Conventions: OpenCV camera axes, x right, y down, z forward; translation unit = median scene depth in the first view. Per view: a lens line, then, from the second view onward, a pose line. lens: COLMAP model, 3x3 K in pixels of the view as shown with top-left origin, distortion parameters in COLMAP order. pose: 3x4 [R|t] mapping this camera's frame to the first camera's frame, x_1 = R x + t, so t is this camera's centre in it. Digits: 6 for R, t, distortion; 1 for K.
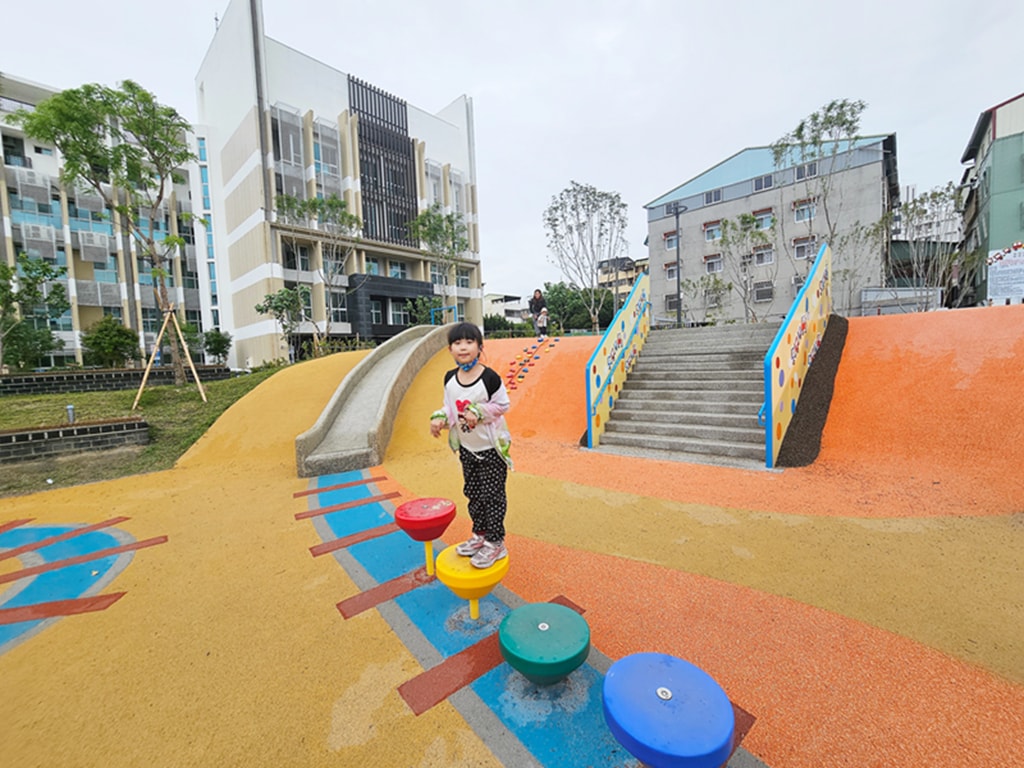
lens RADIAL K [[421.3, 0, 511.1], [0, 421.3, 383.8], [0, 0, 1]] dist [-0.000161, -0.000373]
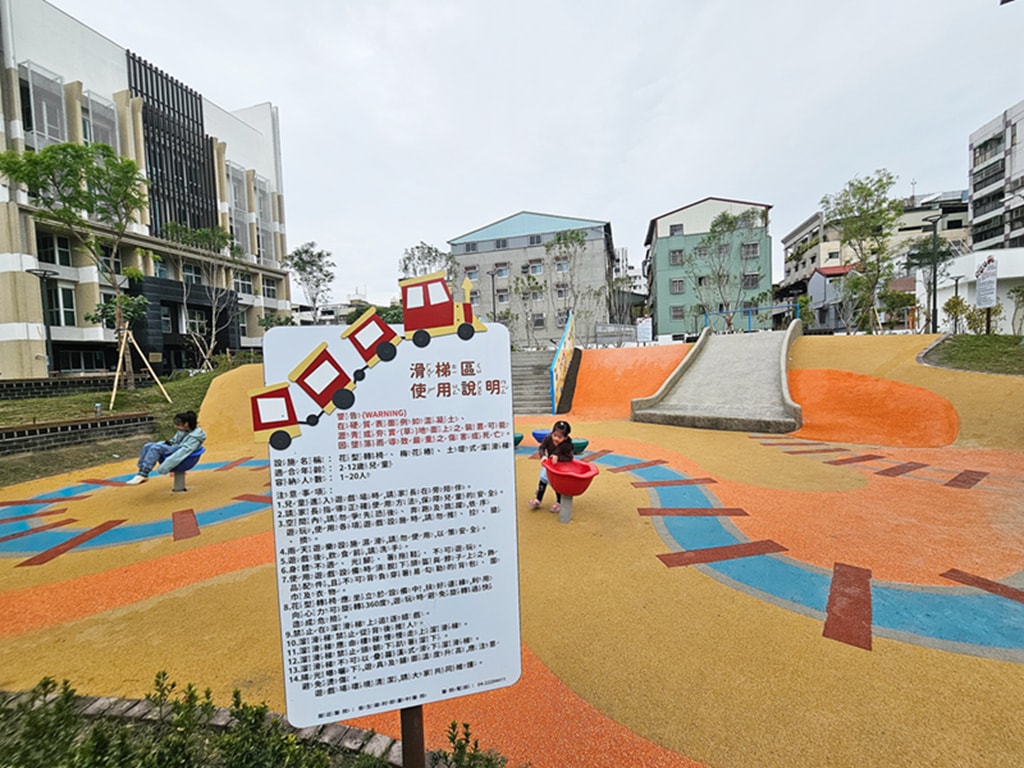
lens RADIAL K [[421.3, 0, 511.5], [0, 421.3, 385.4], [0, 0, 1]] dist [-0.000161, -0.000373]
pose [[0.886583, -0.014547, 0.462340, -0.095210], [0.027936, 0.999365, -0.022126, 0.010988], [-0.461725, 0.032532, 0.886427, -0.137231]]
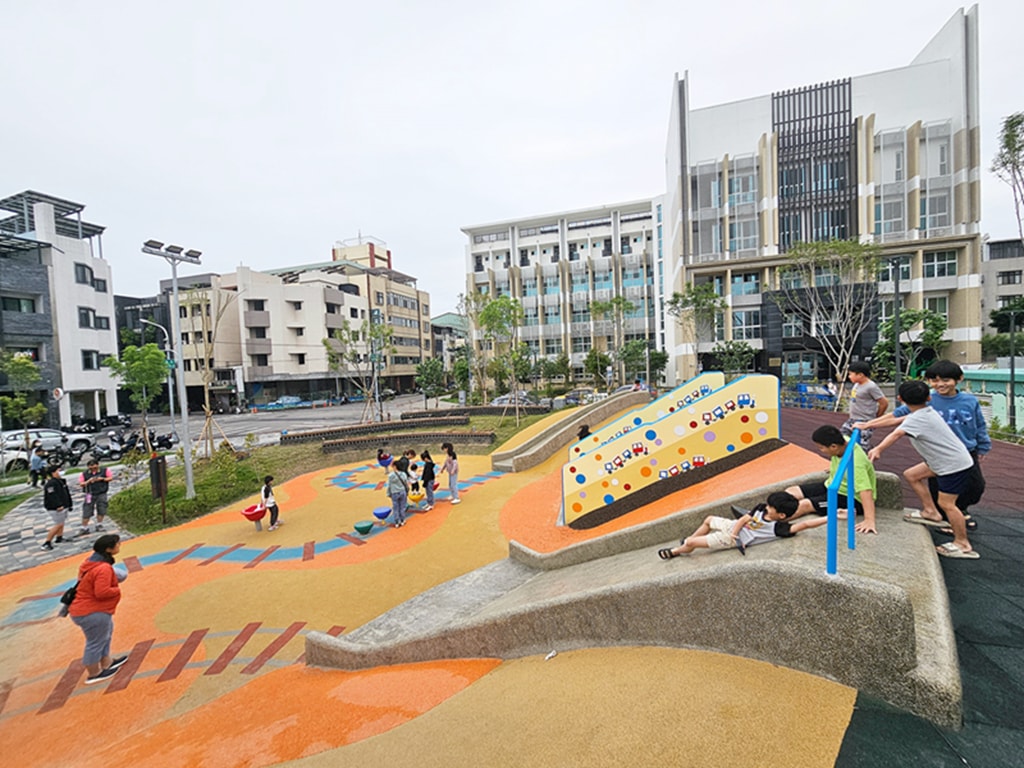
lens RADIAL K [[421.3, 0, 510.3], [0, 421.3, 385.1], [0, 0, 1]] dist [-0.000161, -0.000373]
pose [[0.438265, 0.058688, -0.896928, 0.300340], [-0.029272, 0.998269, 0.051016, -0.070830], [0.898369, 0.003896, 0.439224, -0.007674]]
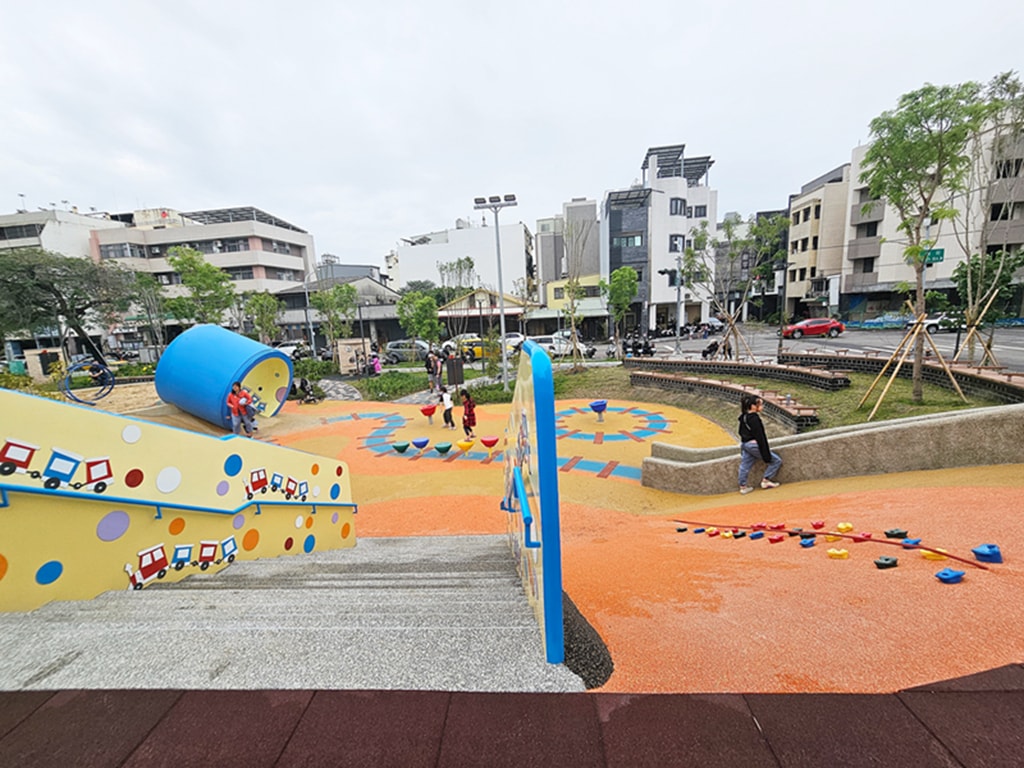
lens RADIAL K [[421.3, 0, 511.5], [0, 421.3, 385.6], [0, 0, 1]] dist [-0.000161, -0.000373]
pose [[-0.821263, 0.182932, -0.540429, 0.114343], [0.051940, 0.967245, 0.248476, -0.076968], [0.568181, 0.175994, -0.803863, 0.305651]]
